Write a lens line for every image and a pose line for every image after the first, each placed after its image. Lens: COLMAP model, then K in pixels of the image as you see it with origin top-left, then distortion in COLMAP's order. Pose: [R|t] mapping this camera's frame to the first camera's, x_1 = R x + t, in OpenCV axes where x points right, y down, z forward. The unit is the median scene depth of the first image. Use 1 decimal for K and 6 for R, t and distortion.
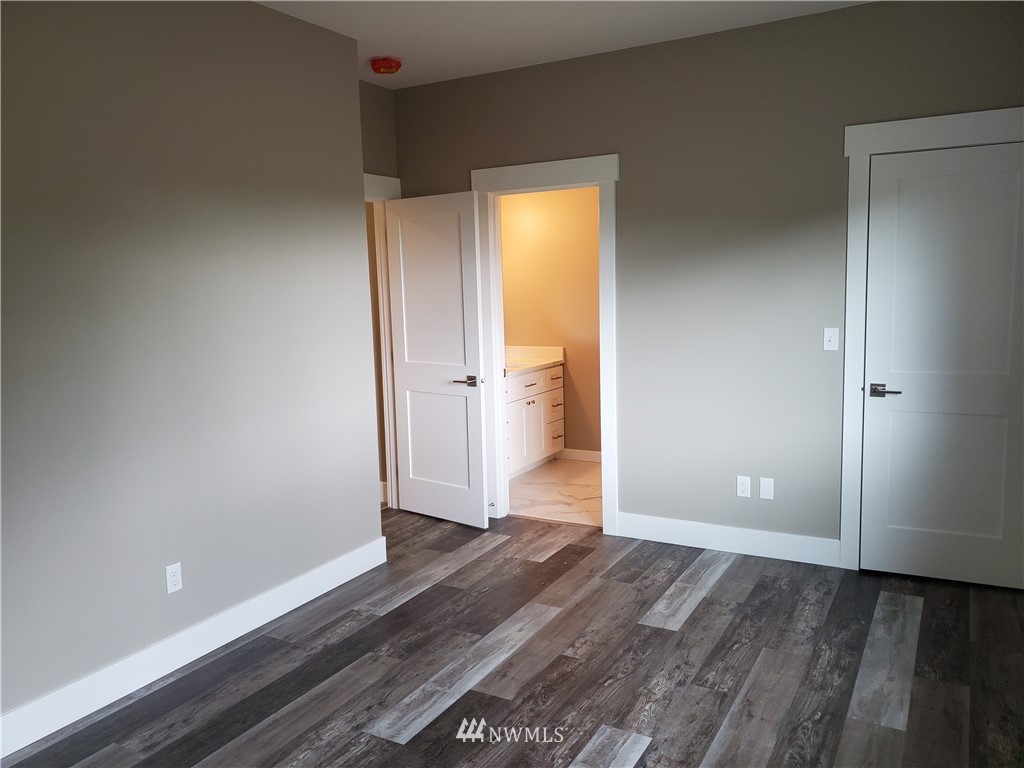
lens RADIAL K [[806.1, 0, 511.4], [0, 806.1, 383.7], [0, 0, 1]] dist [0.007640, 0.002069]
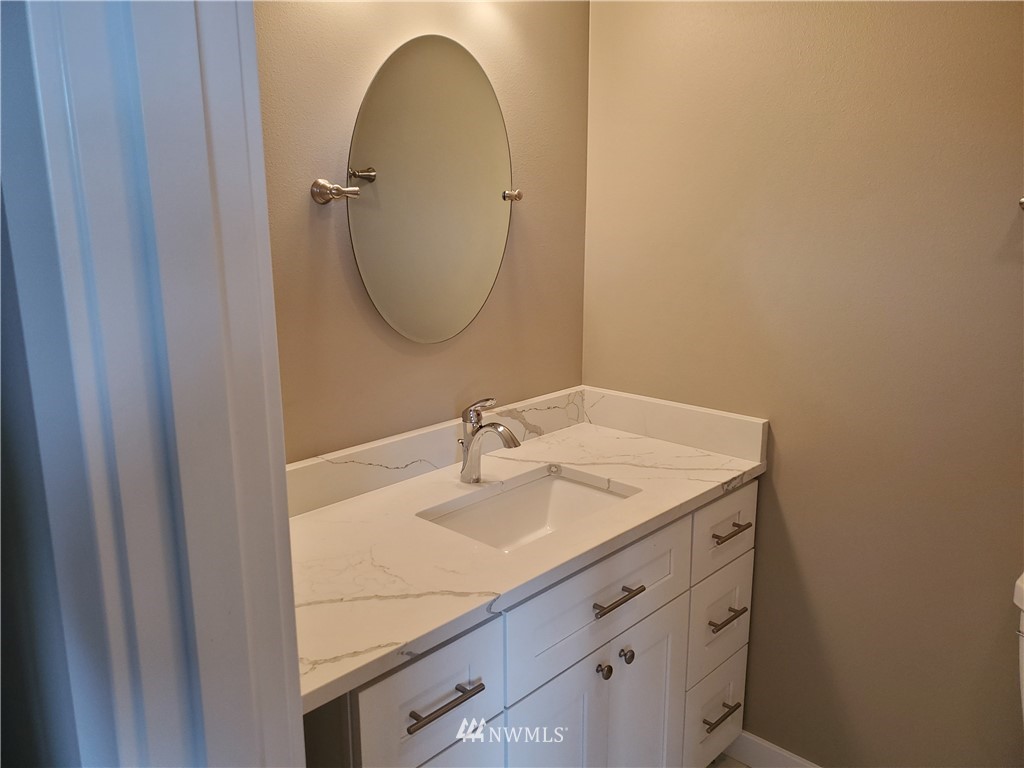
lens RADIAL K [[806.1, 0, 514.0], [0, 806.1, 383.5], [0, 0, 1]] dist [0.007640, 0.002069]
pose [[0.970083, 0.083088, -0.228113, 0.041210], [-0.060008, 0.992519, 0.106324, -0.085609], [0.235240, -0.089455, 0.967812, 0.696677]]
